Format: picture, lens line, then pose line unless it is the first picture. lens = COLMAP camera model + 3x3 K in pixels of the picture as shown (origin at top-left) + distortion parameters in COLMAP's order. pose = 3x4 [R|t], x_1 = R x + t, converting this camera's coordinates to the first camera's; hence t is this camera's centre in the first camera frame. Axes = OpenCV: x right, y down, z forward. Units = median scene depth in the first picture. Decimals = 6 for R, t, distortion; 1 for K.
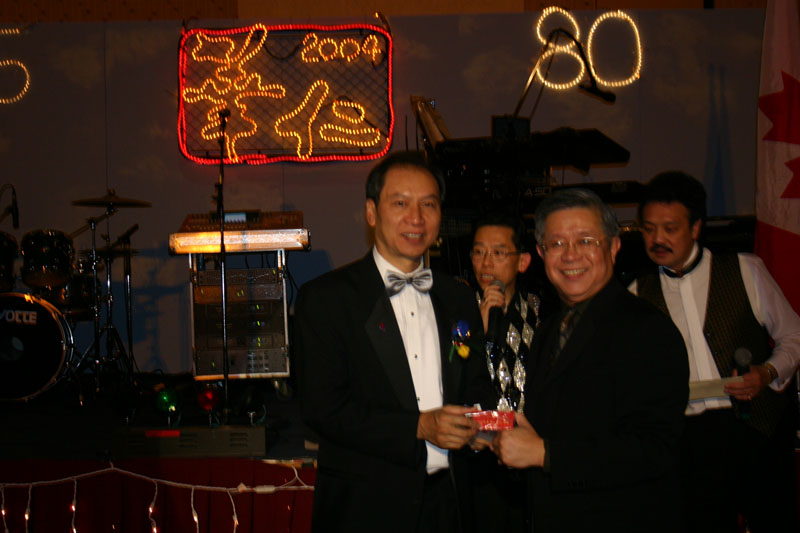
lens RADIAL K [[1498.7, 0, 391.9], [0, 1498.7, 271.2], [0, 0, 1]] dist [0.044169, 0.000000]
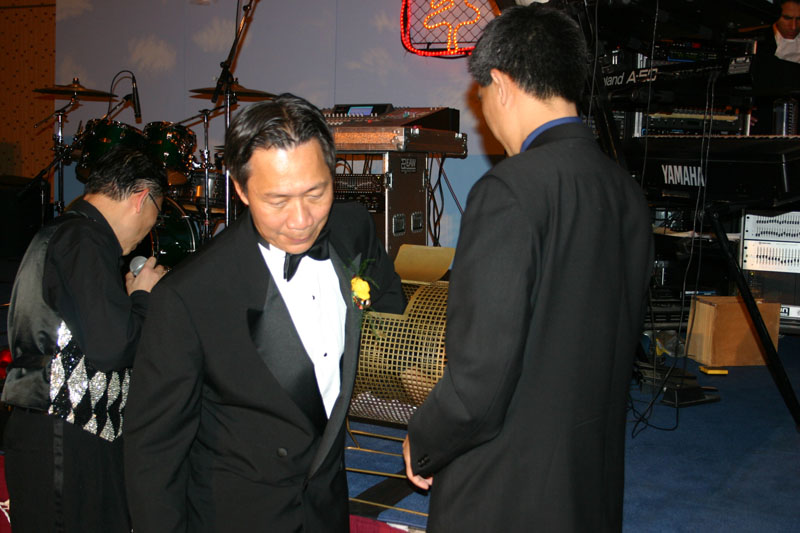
lens RADIAL K [[1136.3, 0, 367.5], [0, 1136.3, 274.3], [0, 0, 1]] dist [-0.026508, 0.000000]
pose [[0.900038, 0.081025, -0.428214, 0.180218], [-0.041108, 0.993968, 0.101671, -0.010372], [0.433869, -0.073904, 0.897940, 0.422629]]
